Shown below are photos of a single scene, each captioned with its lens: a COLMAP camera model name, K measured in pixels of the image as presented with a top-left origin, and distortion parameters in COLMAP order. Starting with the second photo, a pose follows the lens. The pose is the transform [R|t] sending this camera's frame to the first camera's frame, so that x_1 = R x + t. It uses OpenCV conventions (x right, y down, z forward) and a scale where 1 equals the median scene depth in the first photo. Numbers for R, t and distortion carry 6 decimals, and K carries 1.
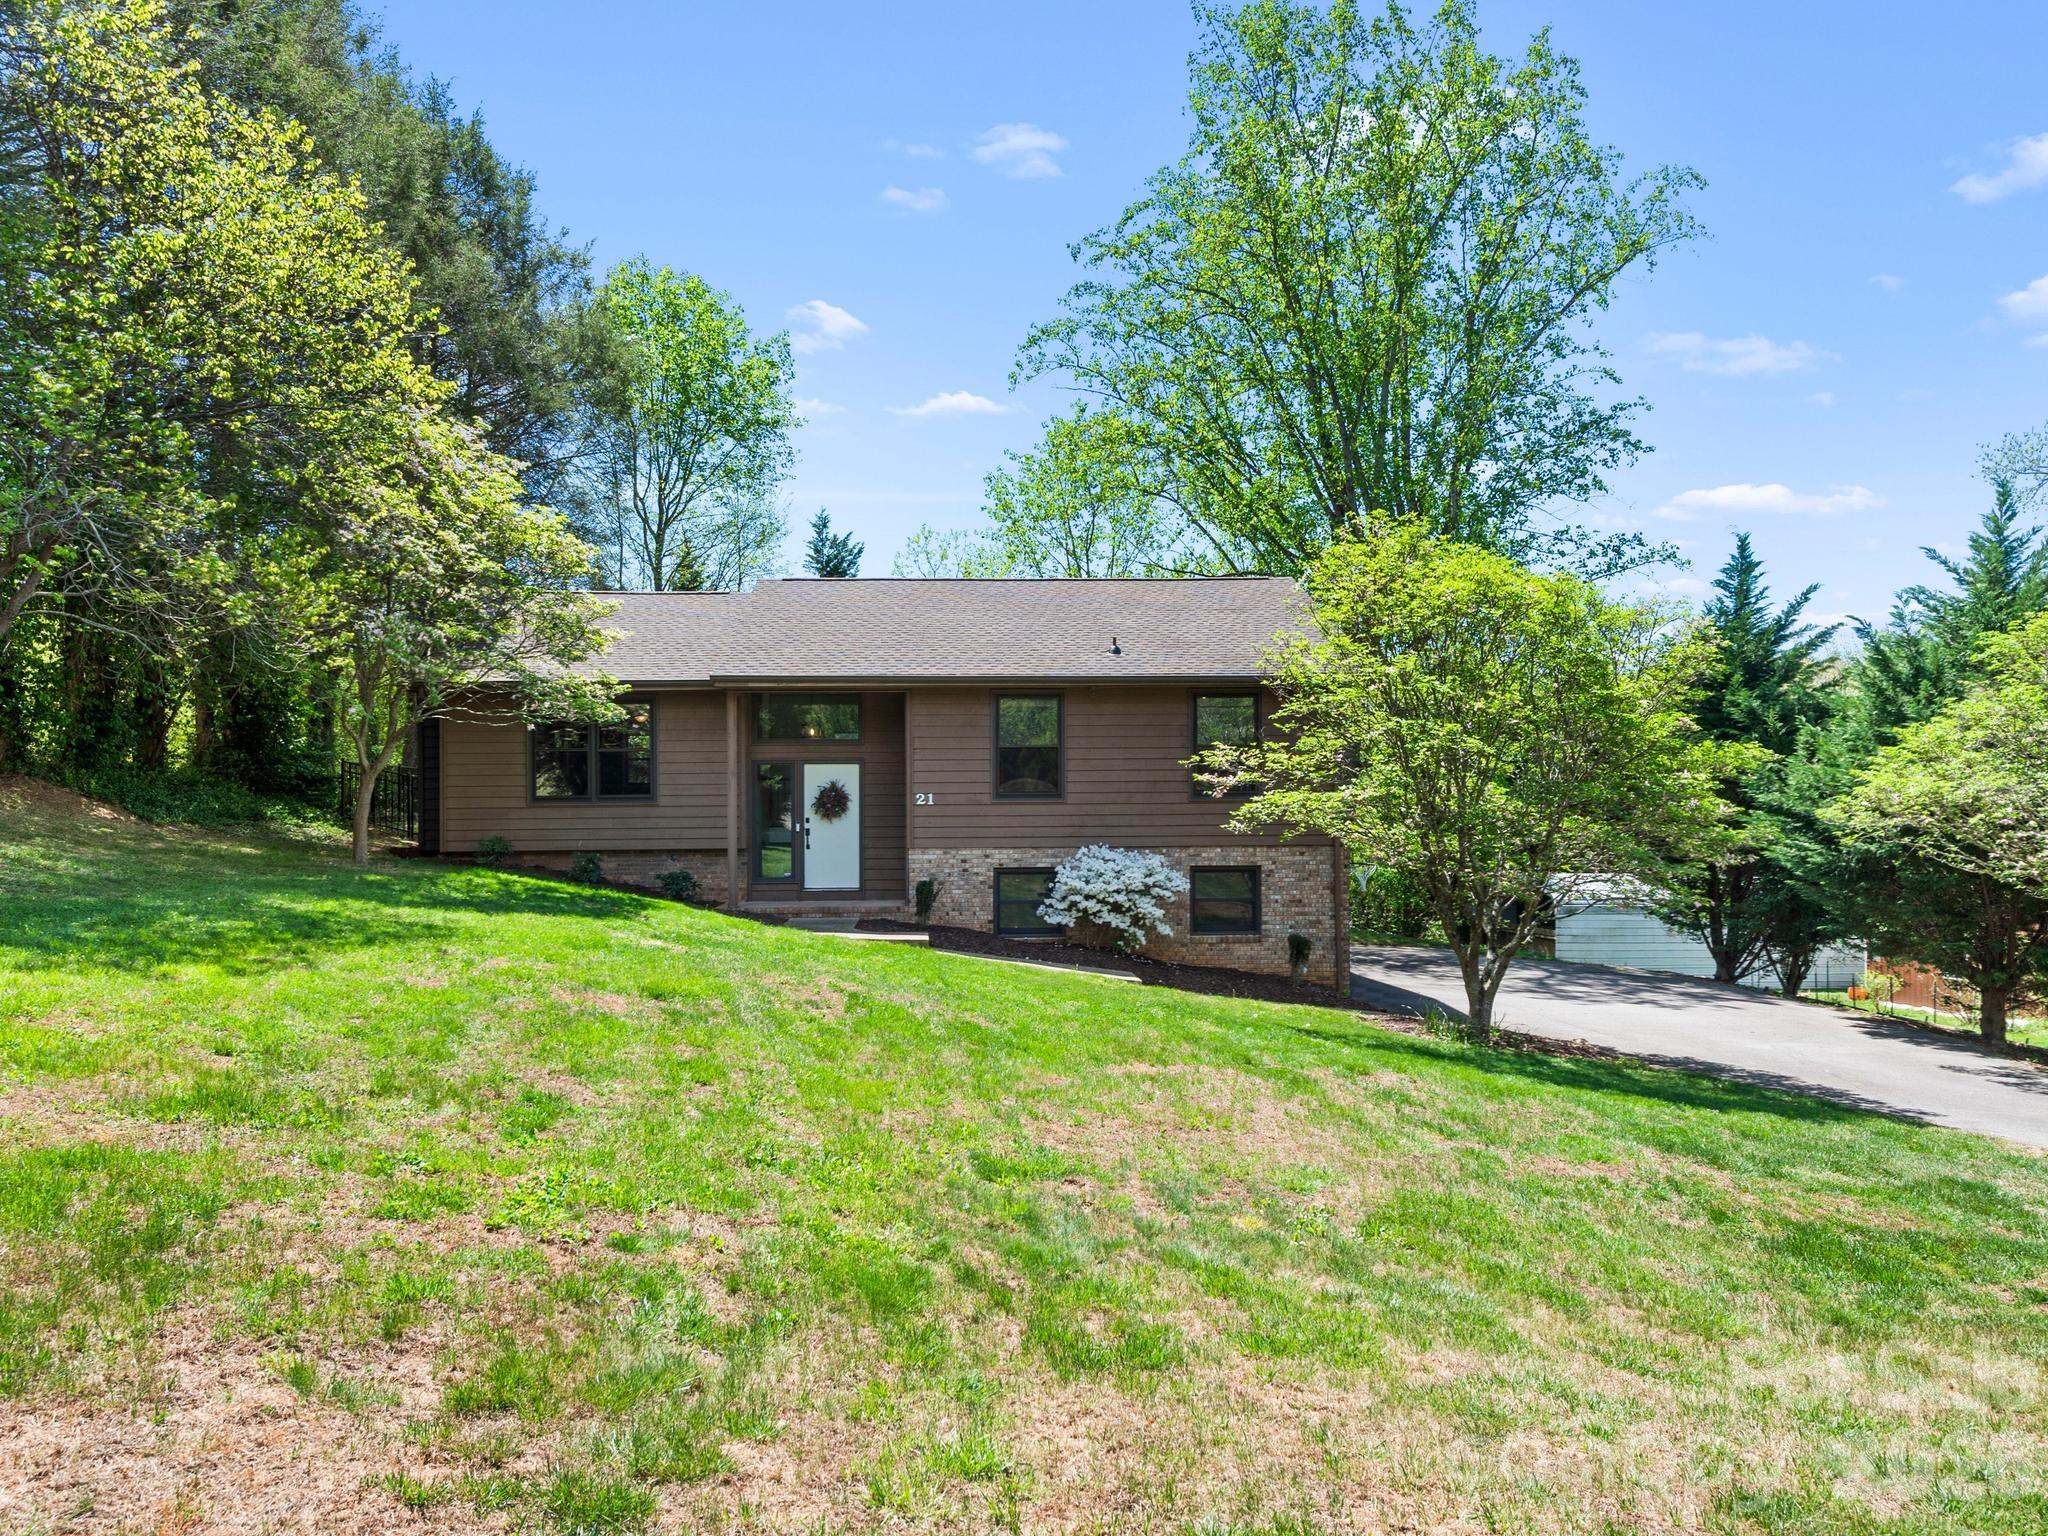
lens RADIAL K [[1313.2, 0, 1022.3], [0, 1313.2, 755.0], [0, 0, 1]] dist [-0.001267, -0.000221]
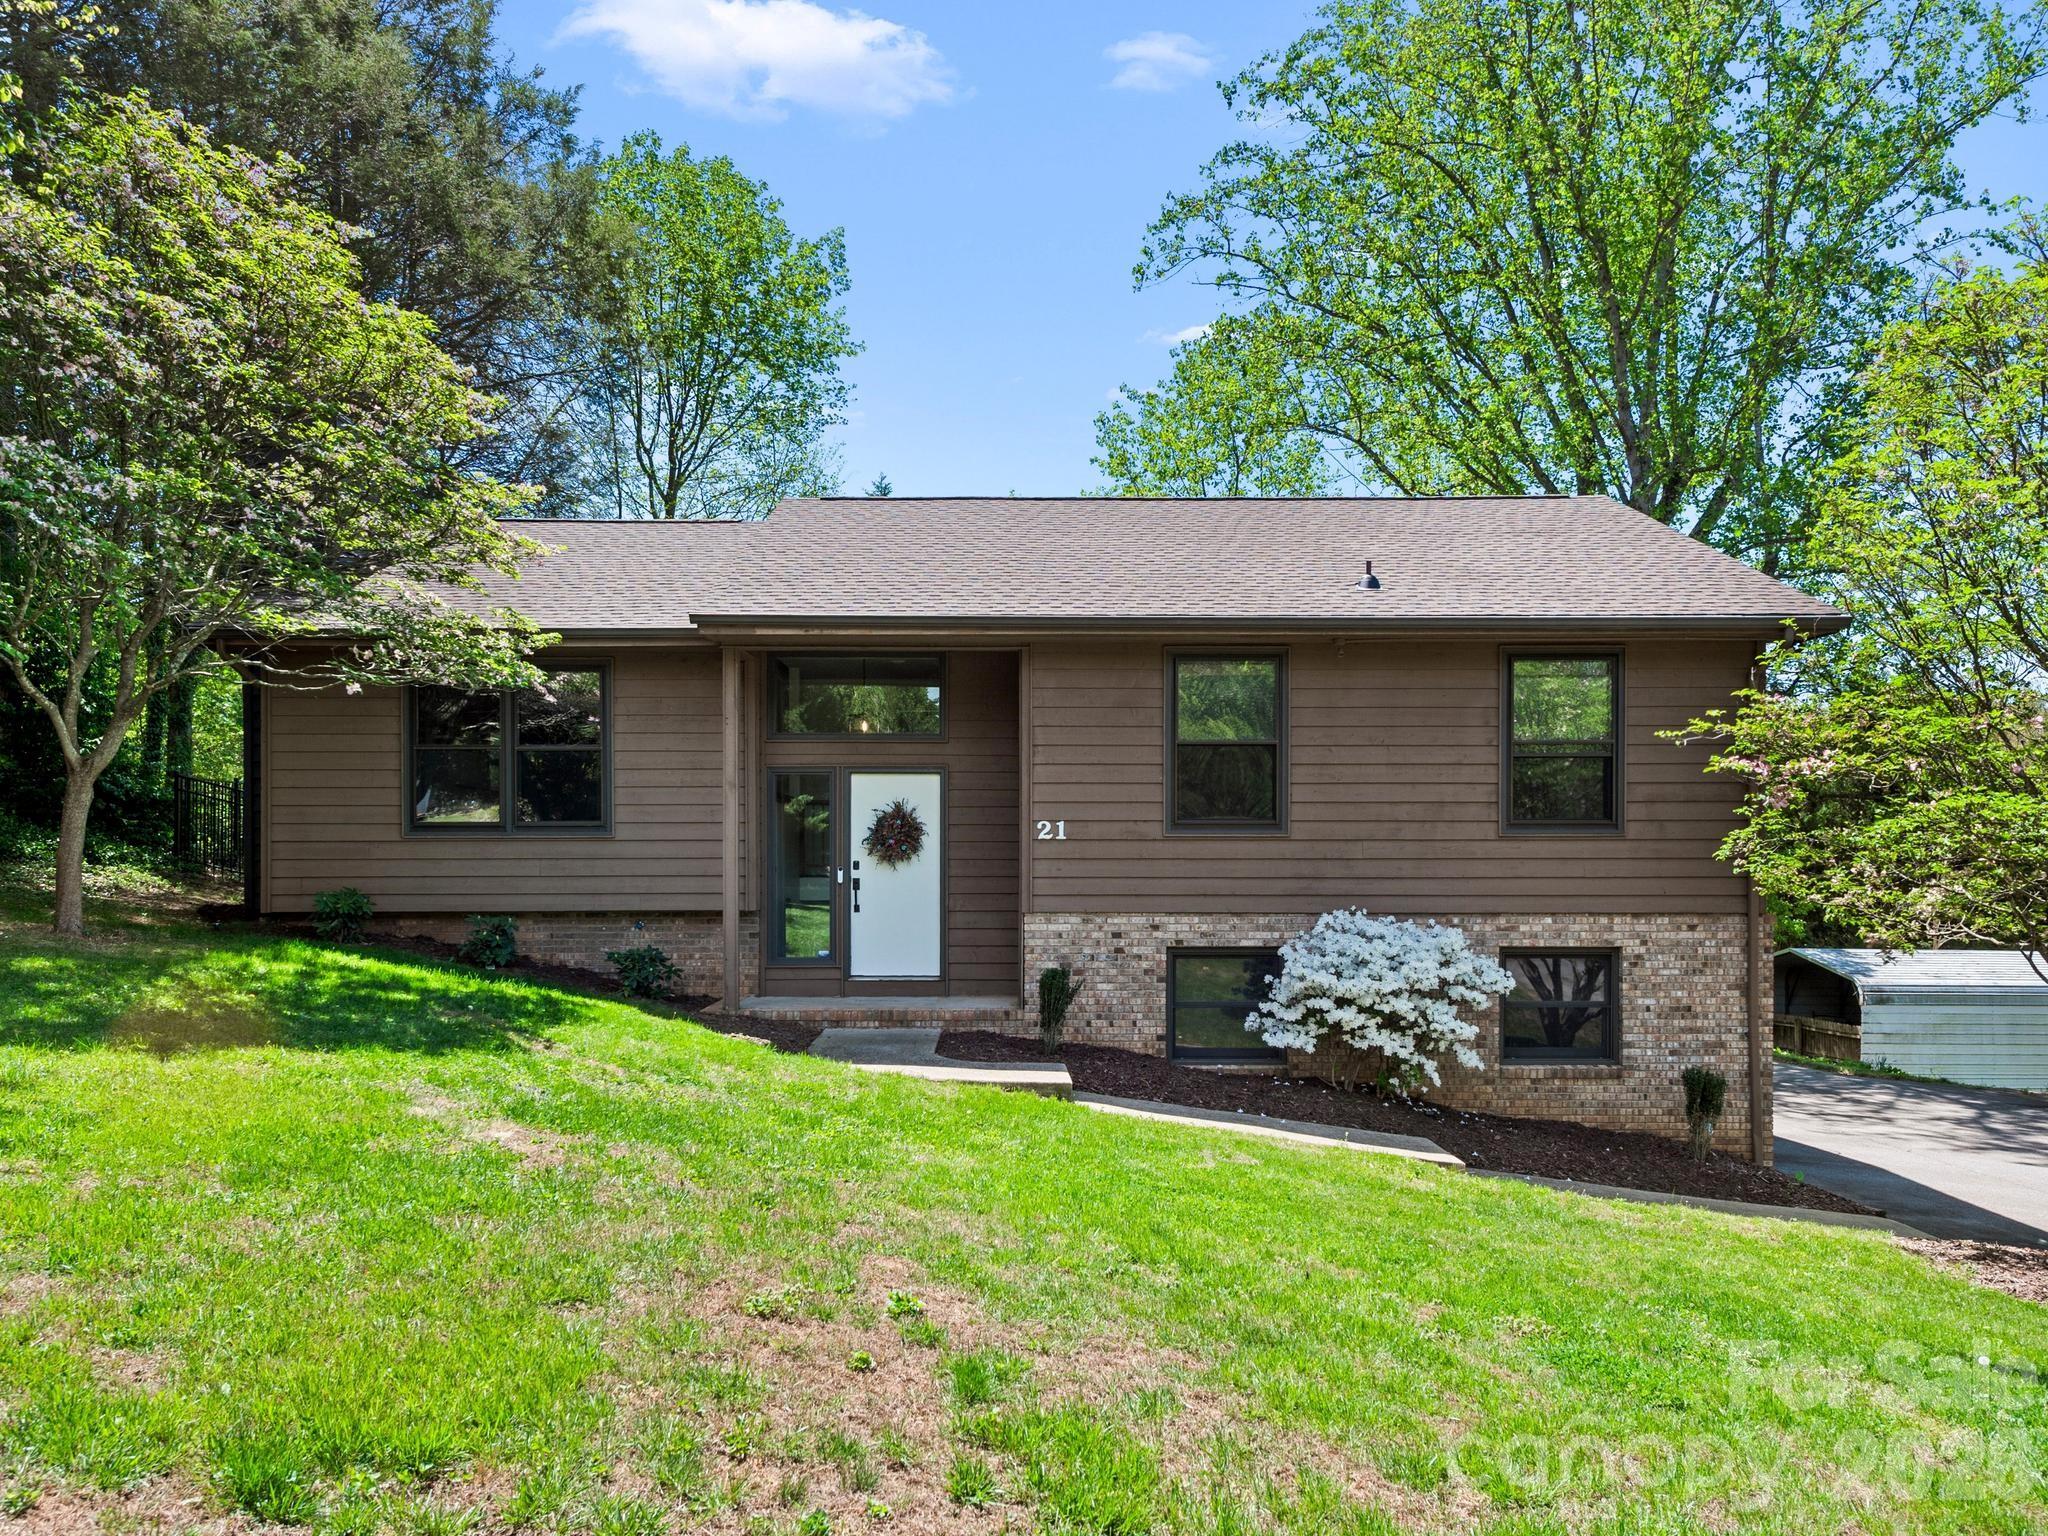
lens RADIAL K [[1639.0, 0, 1024.0], [0, 1639.0, 768.0], [0, 0, 1]] dist [0.006619, -0.000788]
pose [[0.997937, 0.002609, -0.064150, -0.039031], [-0.003565, 0.999884, -0.014799, 0.016430], [0.064104, 0.014997, 0.997831, 0.258742]]
